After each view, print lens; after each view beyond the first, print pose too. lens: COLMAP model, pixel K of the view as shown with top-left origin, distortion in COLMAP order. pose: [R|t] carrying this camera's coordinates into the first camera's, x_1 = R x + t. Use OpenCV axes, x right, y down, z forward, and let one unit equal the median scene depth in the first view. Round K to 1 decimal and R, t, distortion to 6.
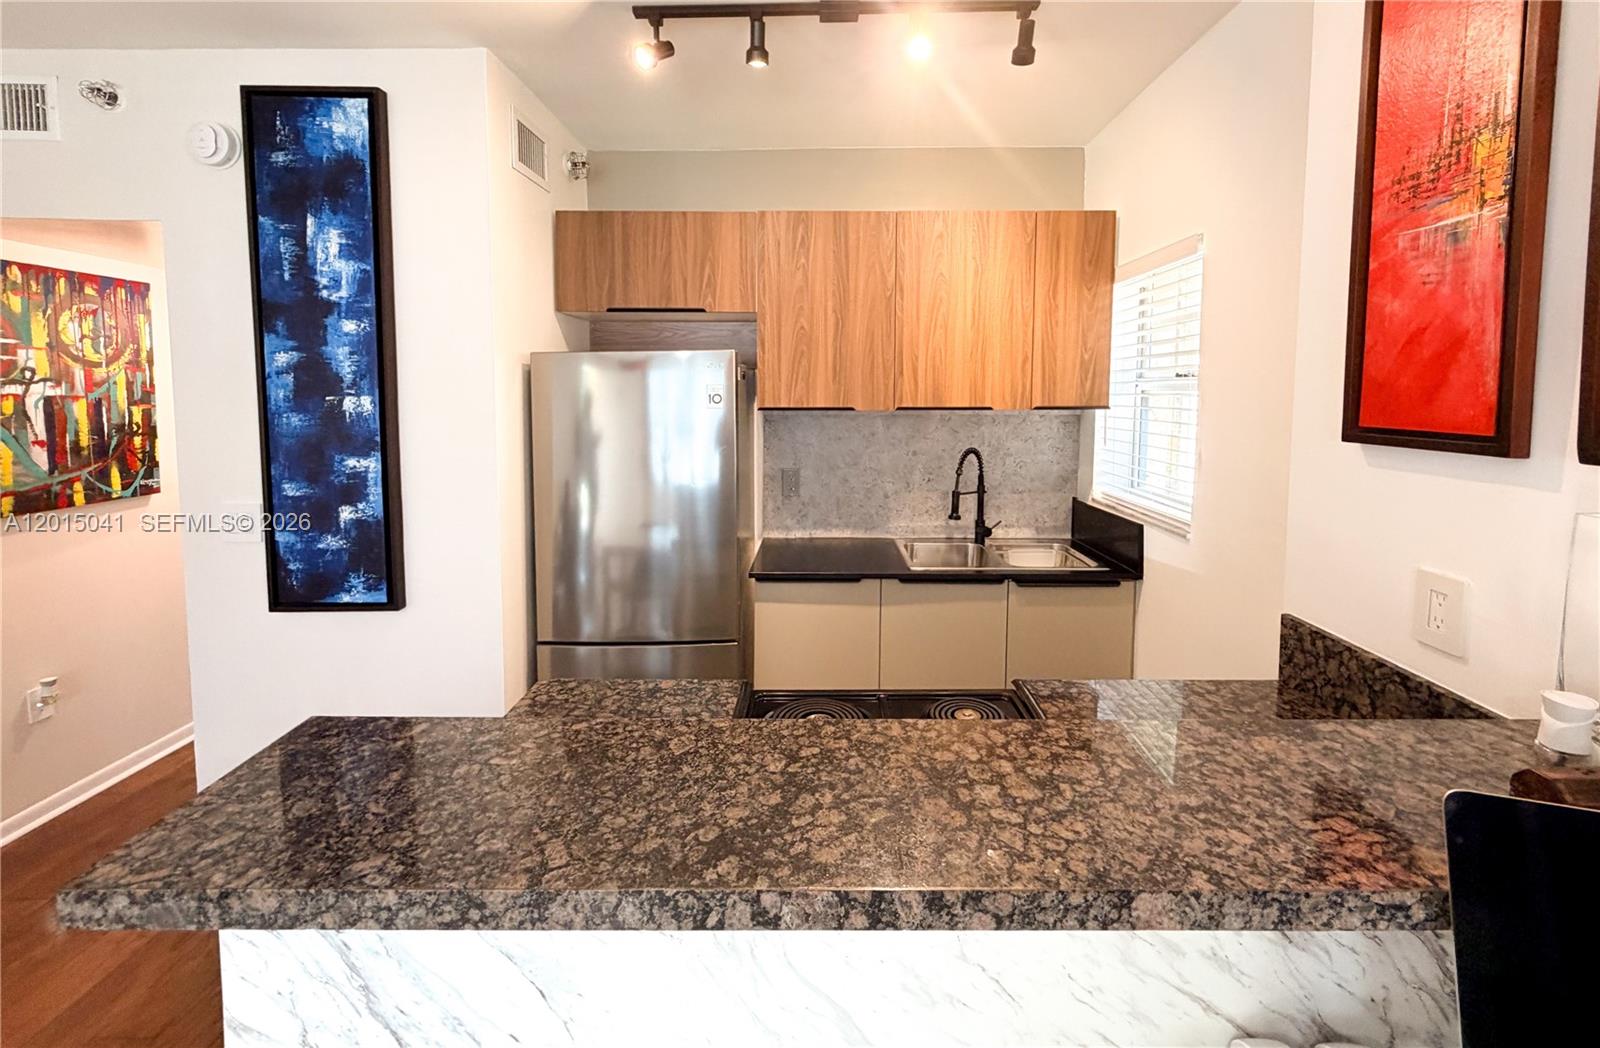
lens RADIAL K [[669.7, 0, 810.9], [0, 669.7, 435.9], [0, 0, 1]] dist [-0.001072, 0.000707]
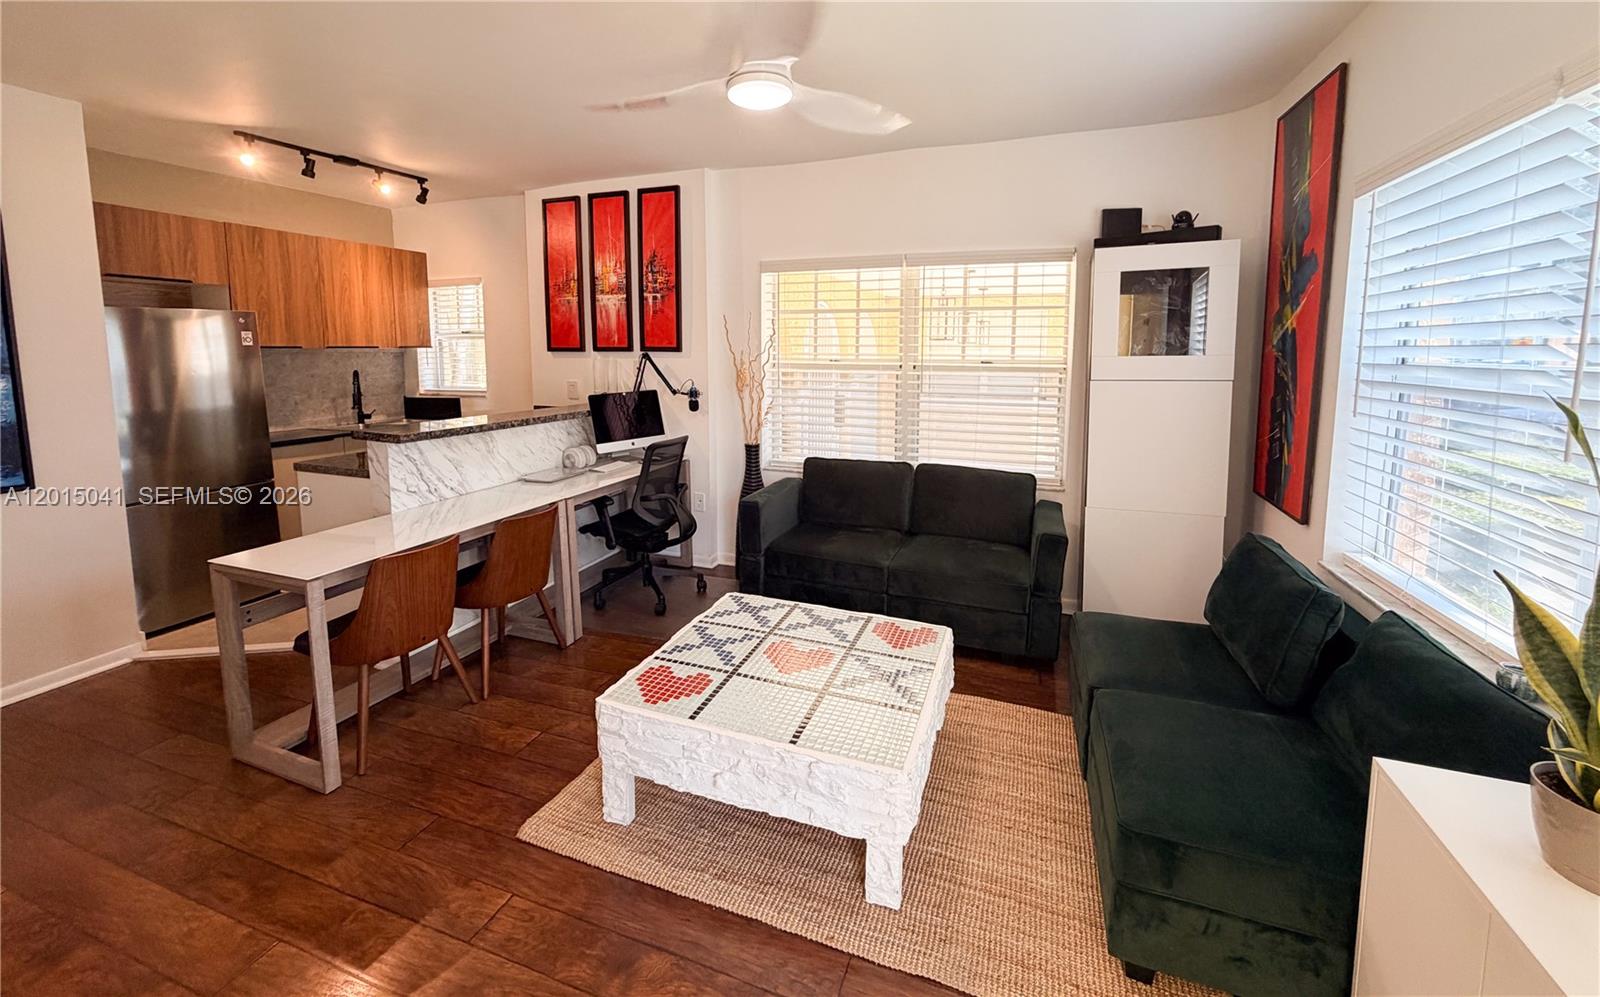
lens RADIAL K [[624.3, 0, 795.2], [0, 624.3, 424.8], [0, 0, 1]] dist [-0.002732, 0.000351]
pose [[0.357975, -0.115220, 0.926595, -1.230902], [0.060996, 0.993123, 0.099928, 0.093293], [-0.931737, 0.020747, 0.362541, -0.952850]]
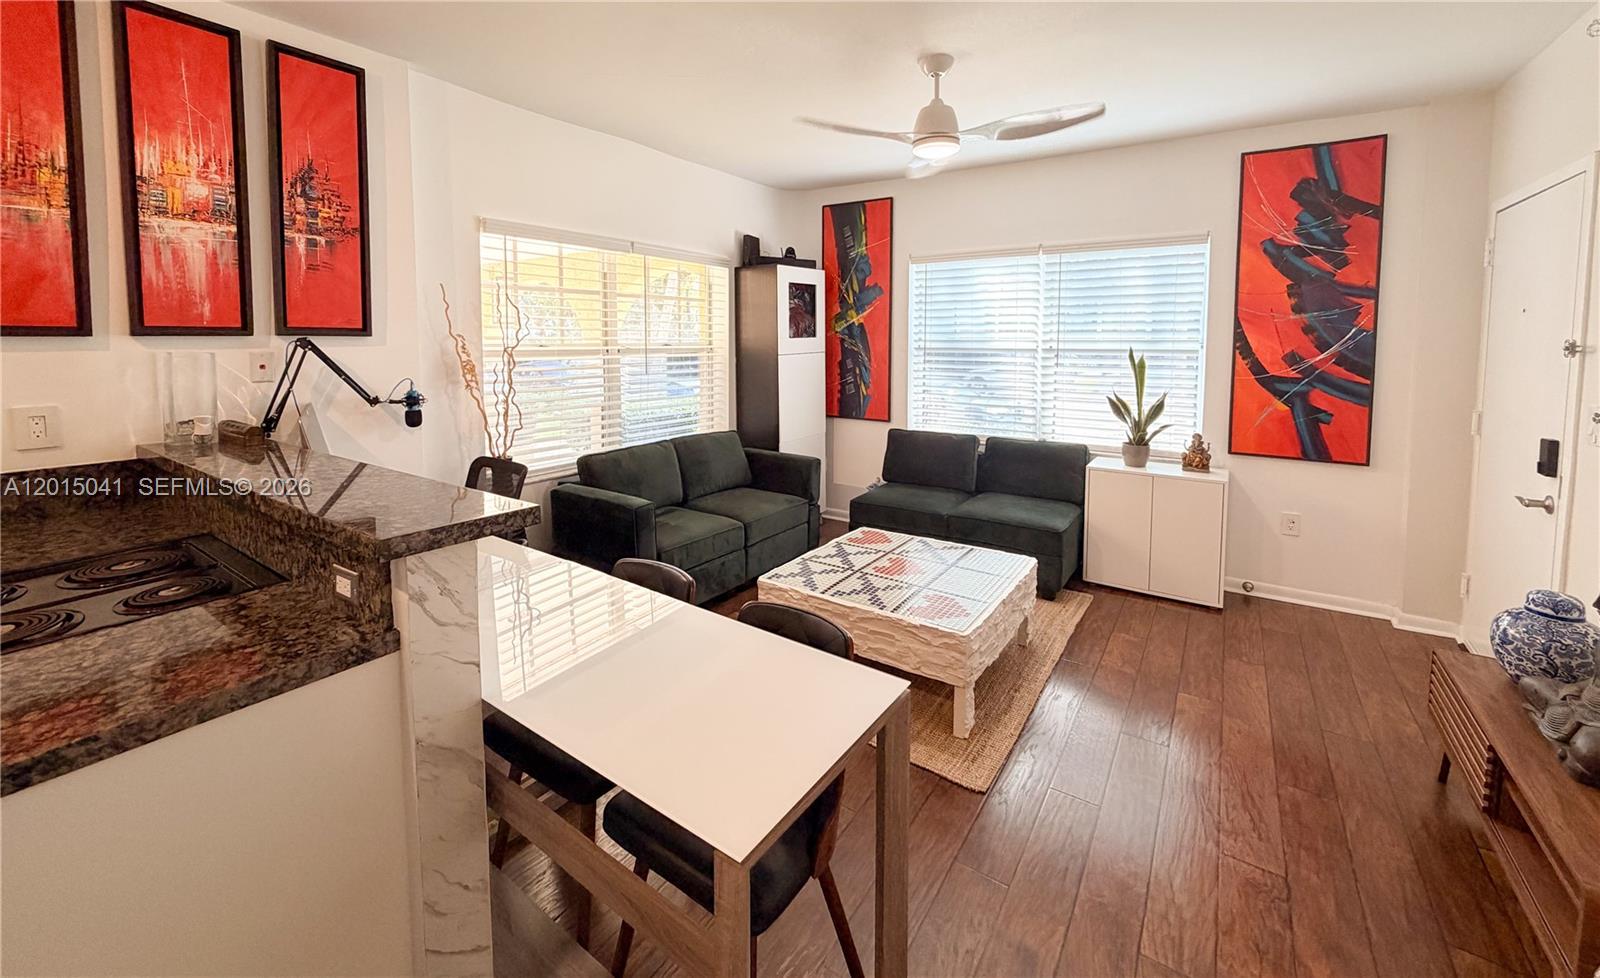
lens RADIAL K [[640.2, 0, 778.8], [0, 640.2, 384.2], [0, 0, 1]] dist [-0.003257, -0.000021]
pose [[-0.812235, -0.050165, 0.581170, -0.886798], [0.032607, 0.990833, 0.131097, -0.005174], [-0.582419, 0.125432, -0.803153, 0.652369]]
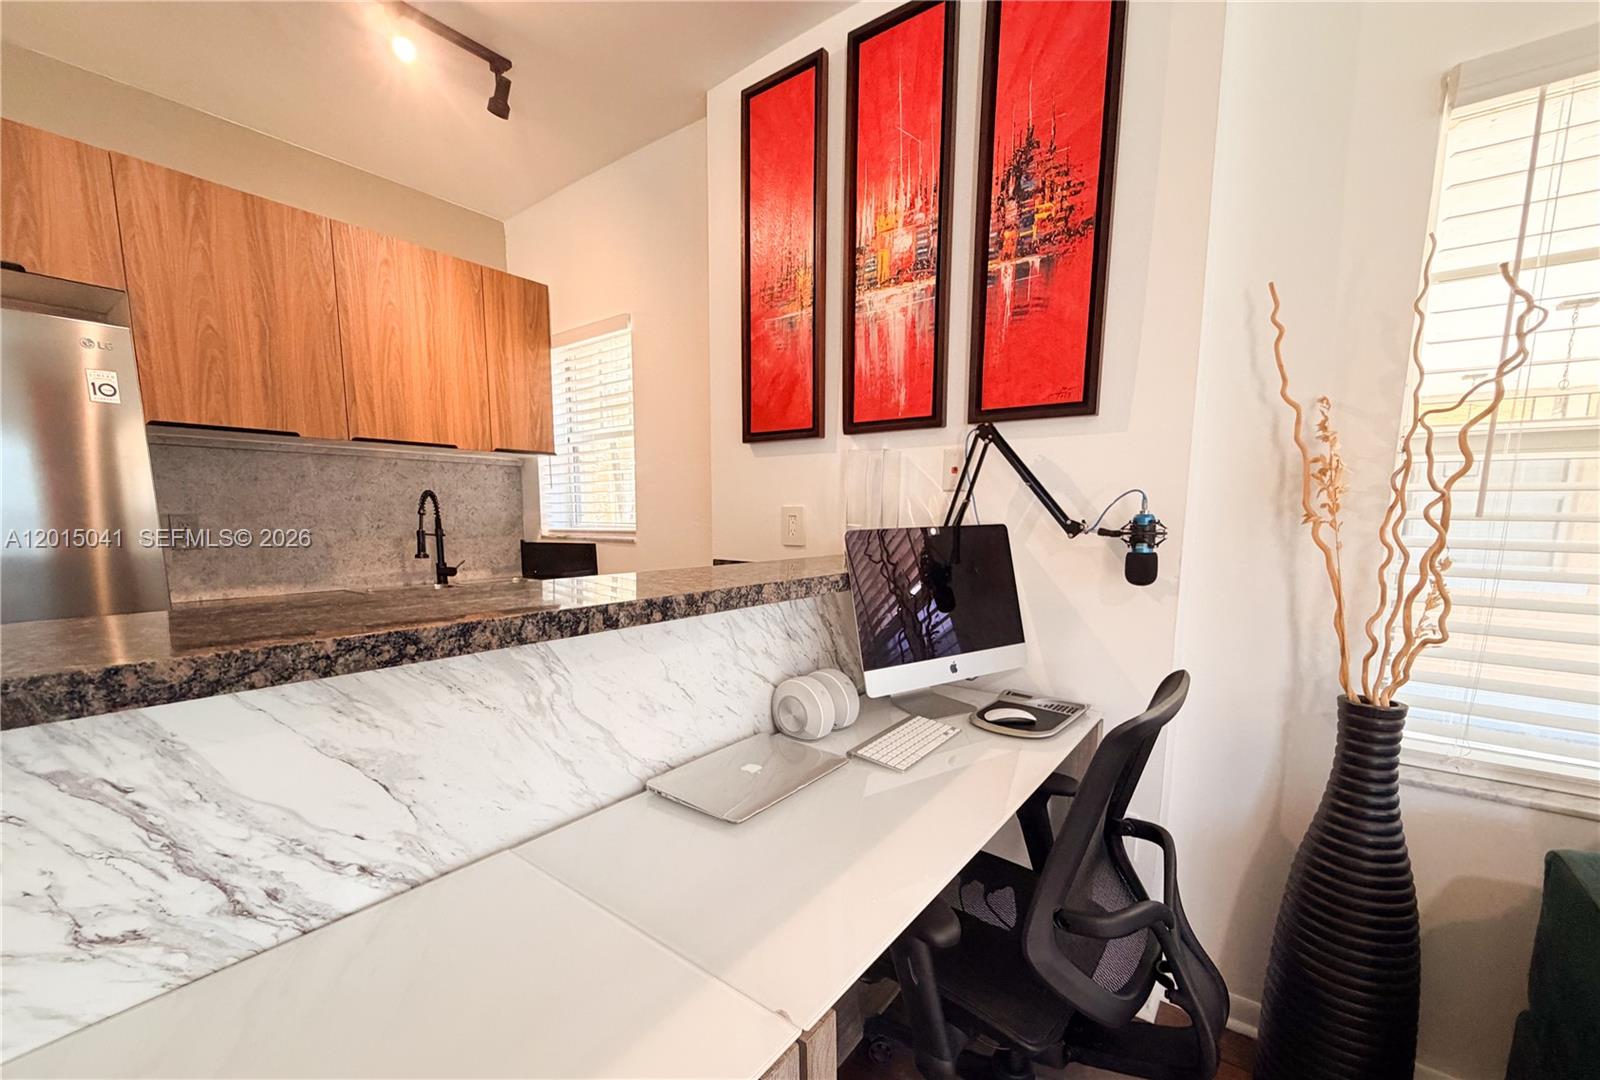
lens RADIAL K [[636.4, 0, 805.8], [0, 636.4, 596.7], [0, 0, 1]] dist [0.001973, -0.000712]
pose [[0.601331, -0.109504, 0.791460, -0.279001], [0.050883, 0.993802, 0.098840, 0.155202], [-0.797378, -0.019163, 0.603176, -0.075569]]
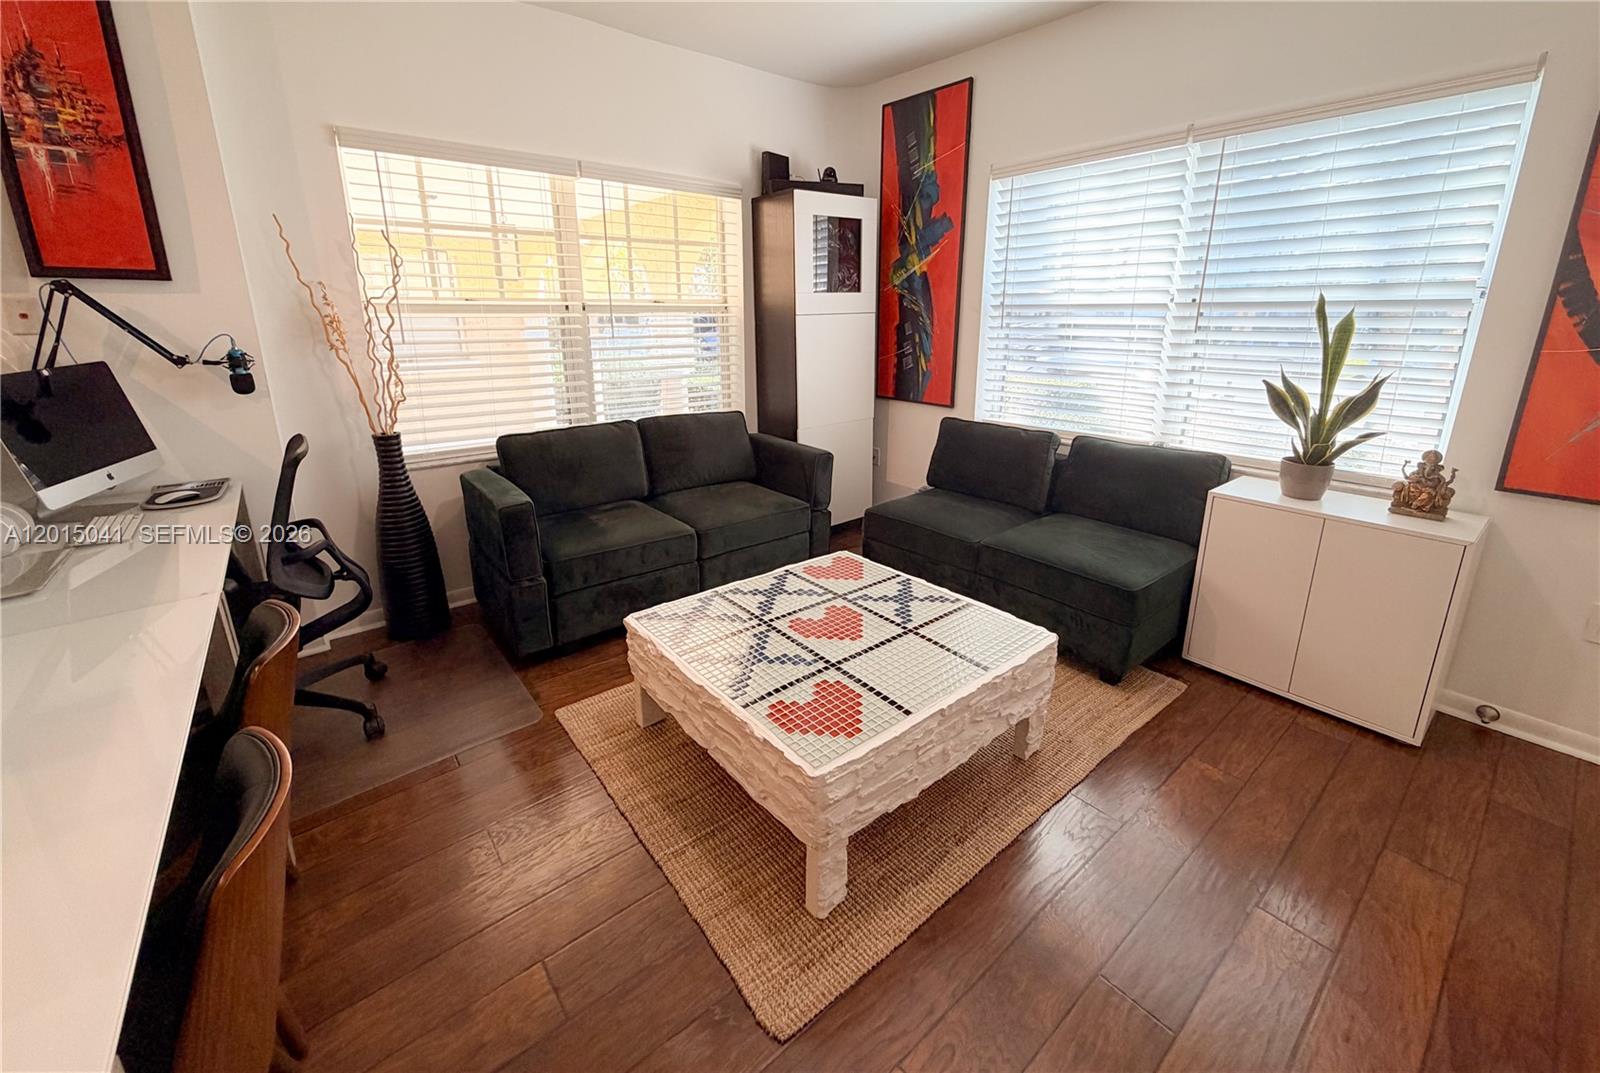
lens RADIAL K [[636.4, 0, 783.7], [0, 636.4, 474.5], [0, 0, 1]] dist [0.001973, -0.000712]
pose [[-0.616388, -0.202103, 0.761065, -0.944443], [0.050870, 0.954264, 0.294607, 0.085500], [-0.785798, 0.220308, -0.577915, -0.014228]]
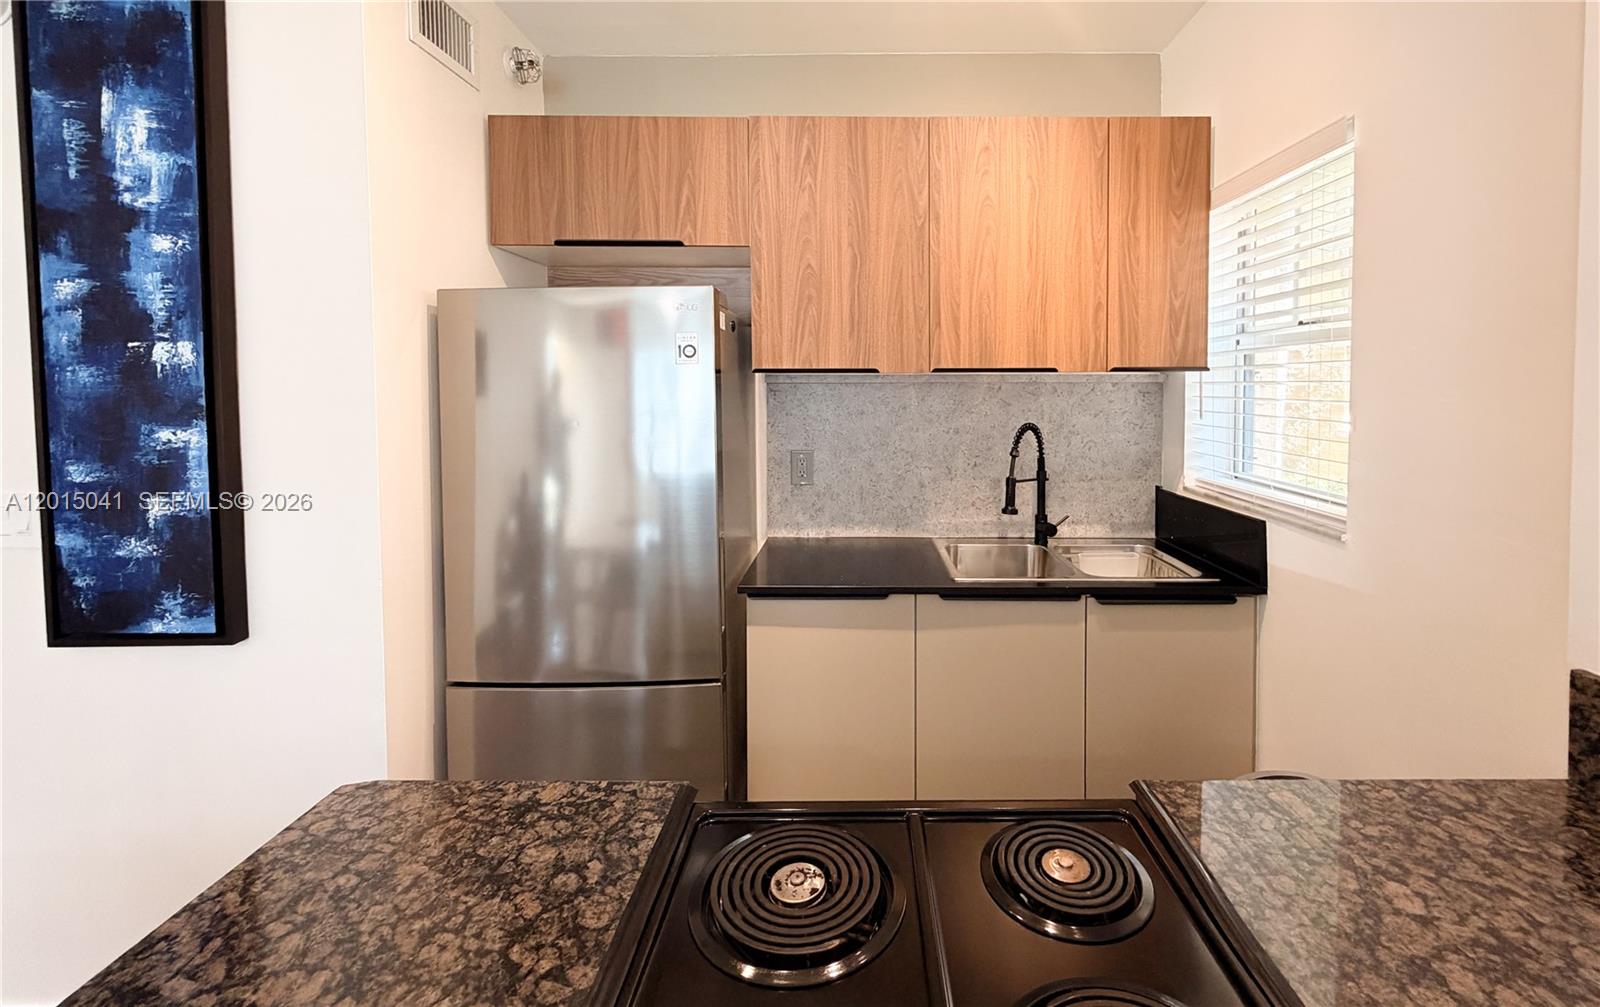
lens RADIAL K [[624.3, 0, 833.1], [0, 624.3, 407.8], [0, 0, 1]] dist [-0.002732, 0.000351]
pose [[0.999482, -0.006856, -0.031447, 0.044177], [0.005477, 0.999028, -0.043732, 0.041702], [0.031716, 0.043537, 0.998548, 0.345873]]
